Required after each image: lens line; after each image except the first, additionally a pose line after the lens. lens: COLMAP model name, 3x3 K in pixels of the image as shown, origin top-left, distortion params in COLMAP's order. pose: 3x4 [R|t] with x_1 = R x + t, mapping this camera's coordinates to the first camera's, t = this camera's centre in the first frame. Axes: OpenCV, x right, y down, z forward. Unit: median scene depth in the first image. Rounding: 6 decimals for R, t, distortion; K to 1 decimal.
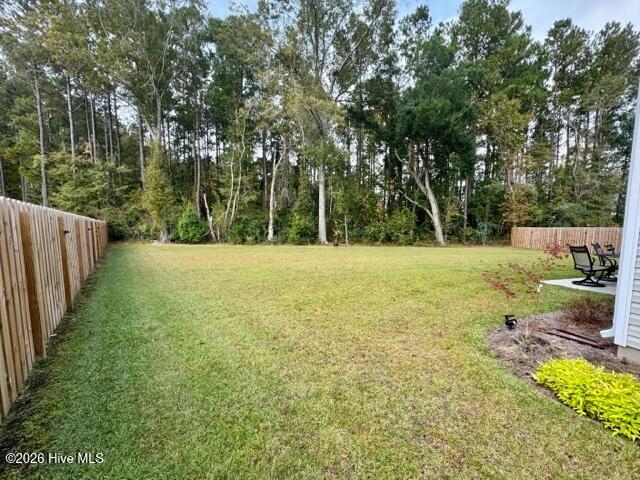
lens RADIAL K [[205.8, 0, 320.5], [0, 205.8, 242.0], [0, 0, 1]] dist [-0.012377, -0.000134]
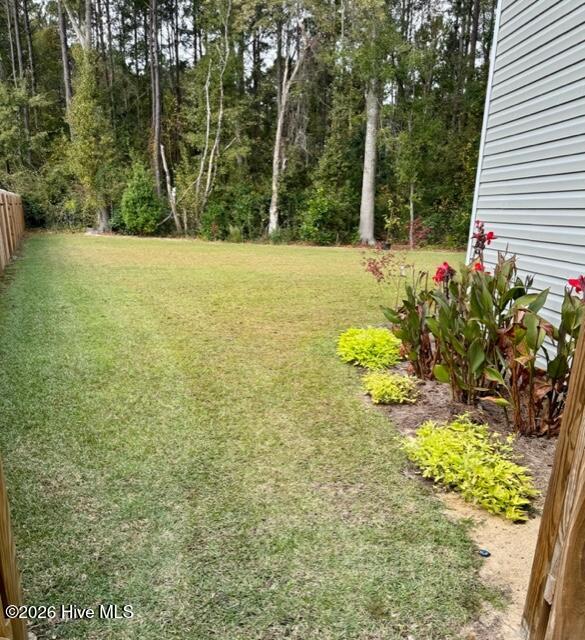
lens RADIAL K [[455.4, 0, 291.6], [0, 455.4, 320.5], [0, 0, 1]] dist [0.013240, -0.010094]
pose [[0.958137, 0.085253, -0.273324, 0.147219], [-0.041394, 0.985858, 0.162393, 0.016888], [0.283303, -0.144281, 0.948115, -0.139165]]
